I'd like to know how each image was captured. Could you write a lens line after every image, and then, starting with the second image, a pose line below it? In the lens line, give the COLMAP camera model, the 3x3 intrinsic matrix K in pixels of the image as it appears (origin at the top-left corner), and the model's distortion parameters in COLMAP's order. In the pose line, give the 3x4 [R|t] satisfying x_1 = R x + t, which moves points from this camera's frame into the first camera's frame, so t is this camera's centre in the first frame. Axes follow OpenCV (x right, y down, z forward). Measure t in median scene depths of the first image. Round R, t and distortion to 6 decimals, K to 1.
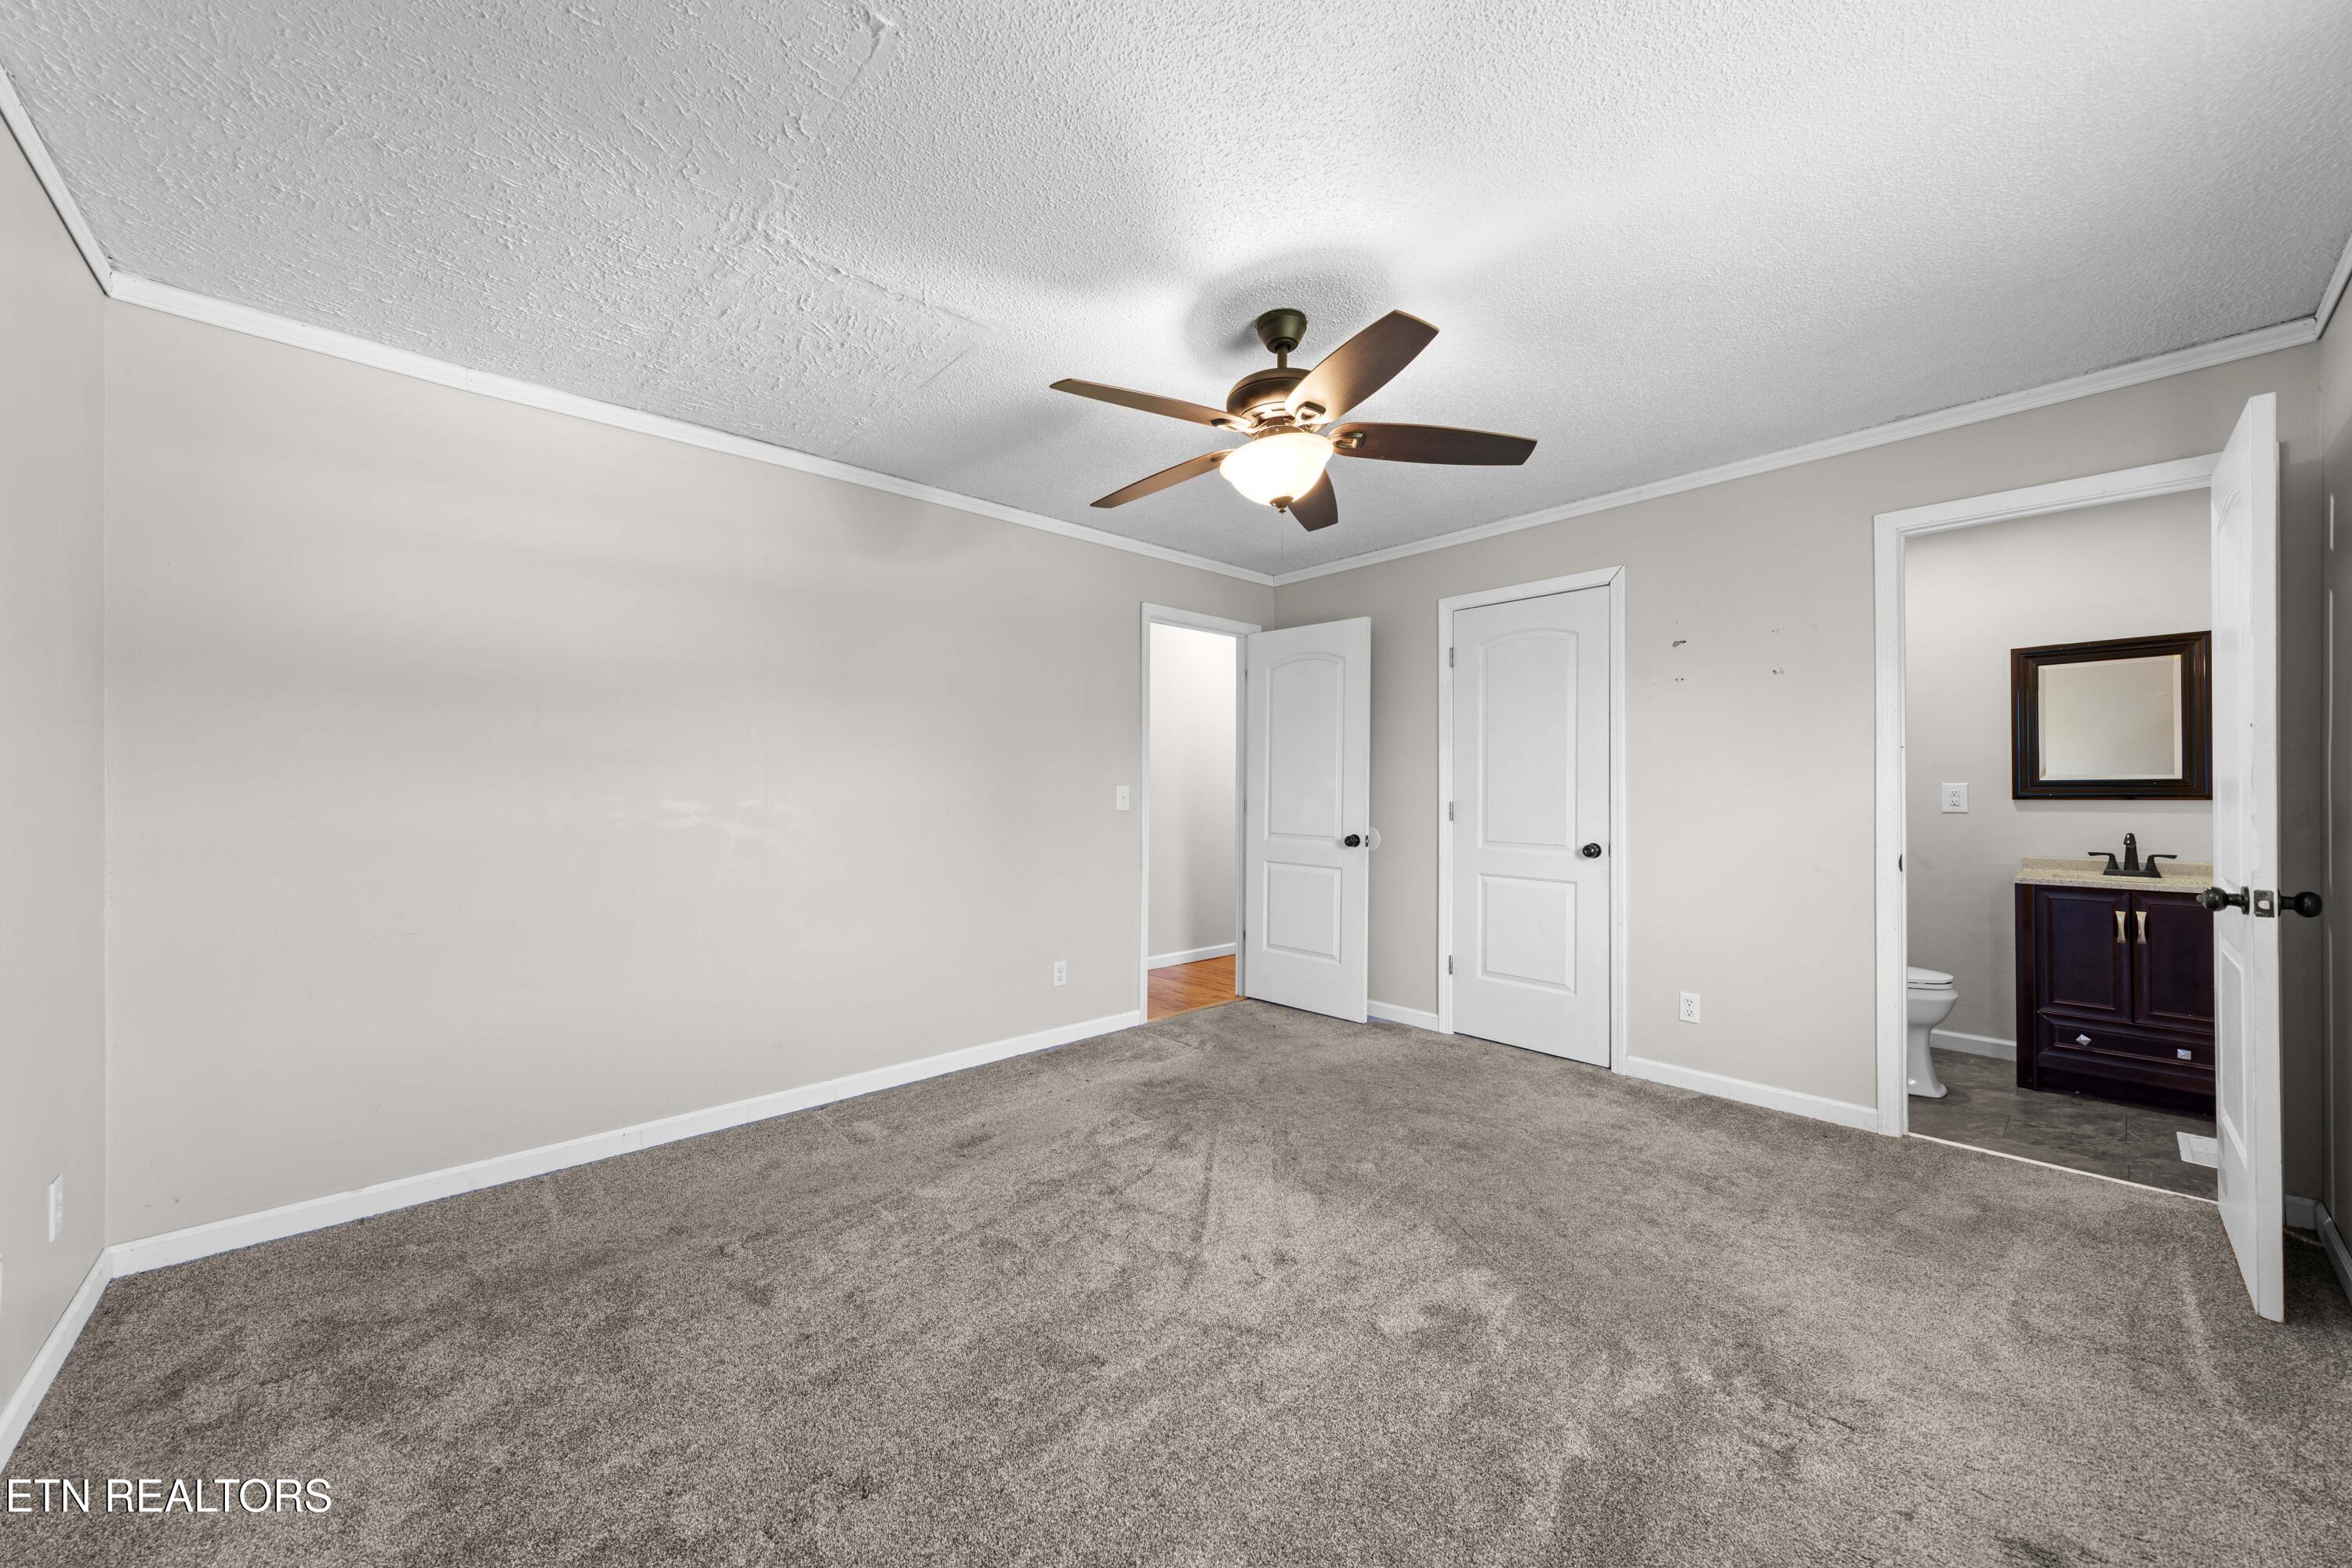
lens RADIAL K [[856.9, 0, 1176.0], [0, 856.9, 784.0], [0, 0, 1]] dist [0.000116, -0.000032]
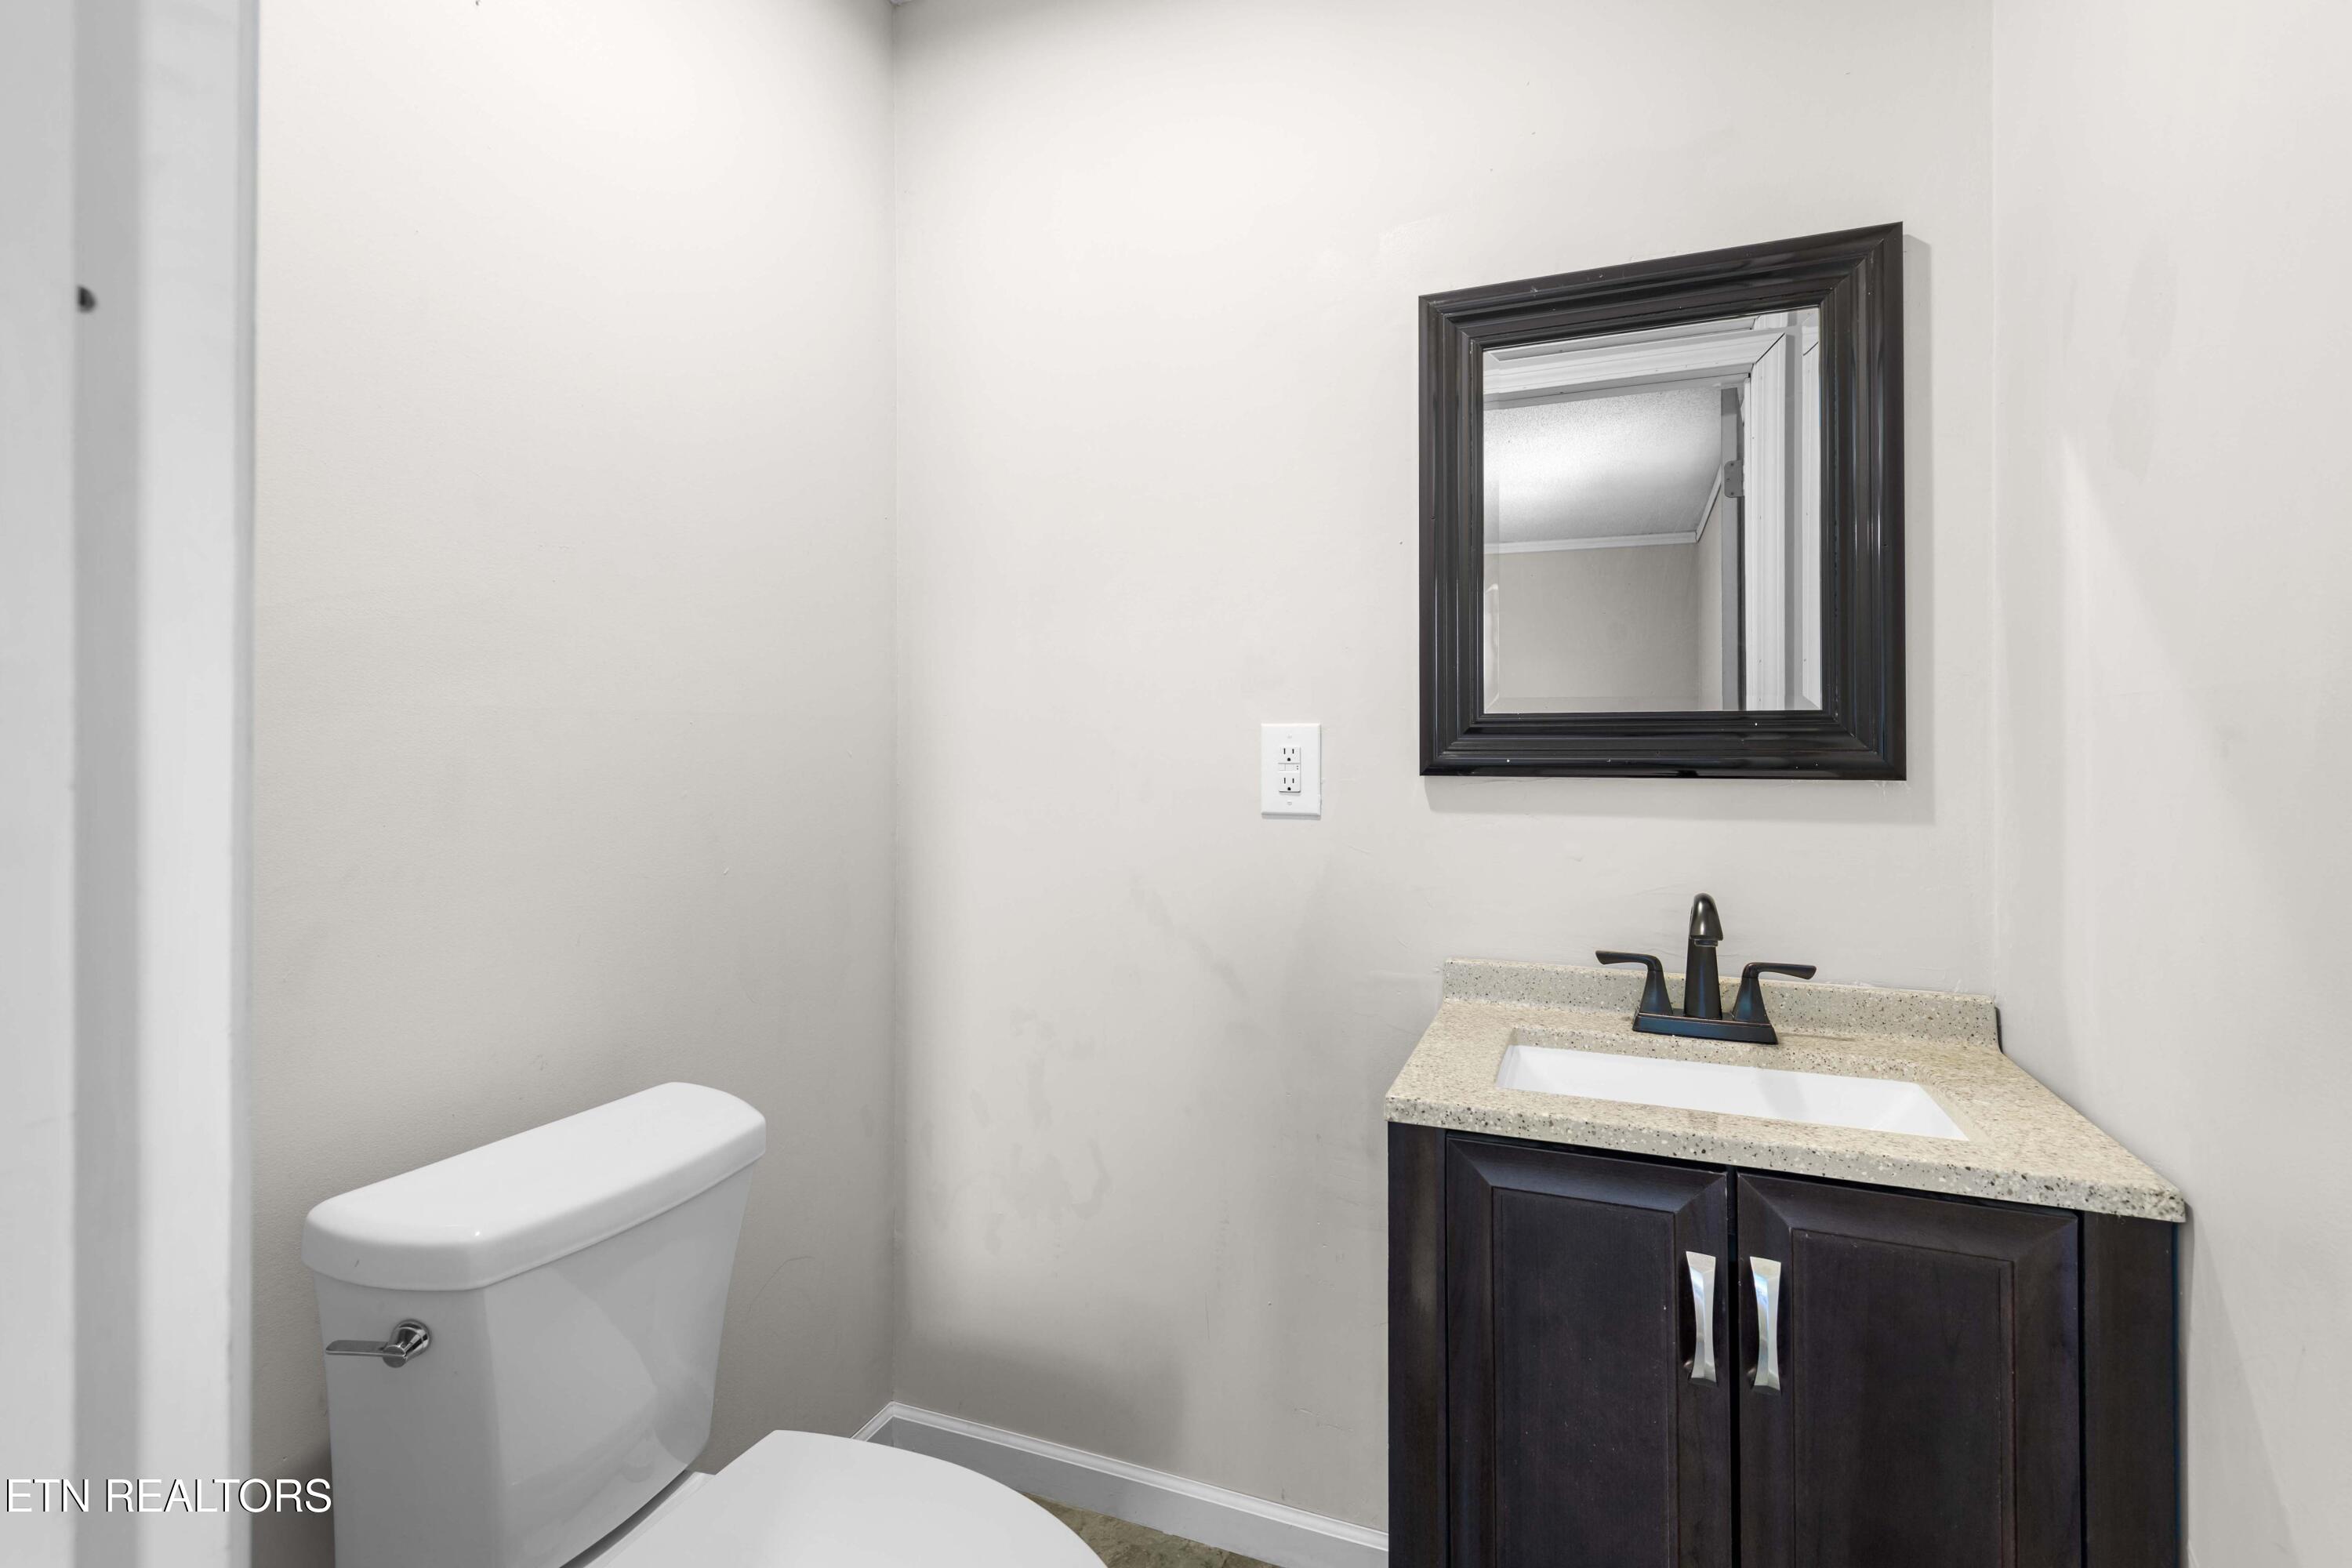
lens RADIAL K [[1073.6, 0, 1173.2], [0, 1073.6, 744.2], [0, 0, 1]] dist [0.001058, 0.000142]
pose [[0.896725, -0.000562, 0.442588, 0.794857], [-0.003971, 0.999949, 0.009316, 0.003728], [-0.442570, -0.010112, 0.896677, 0.757498]]
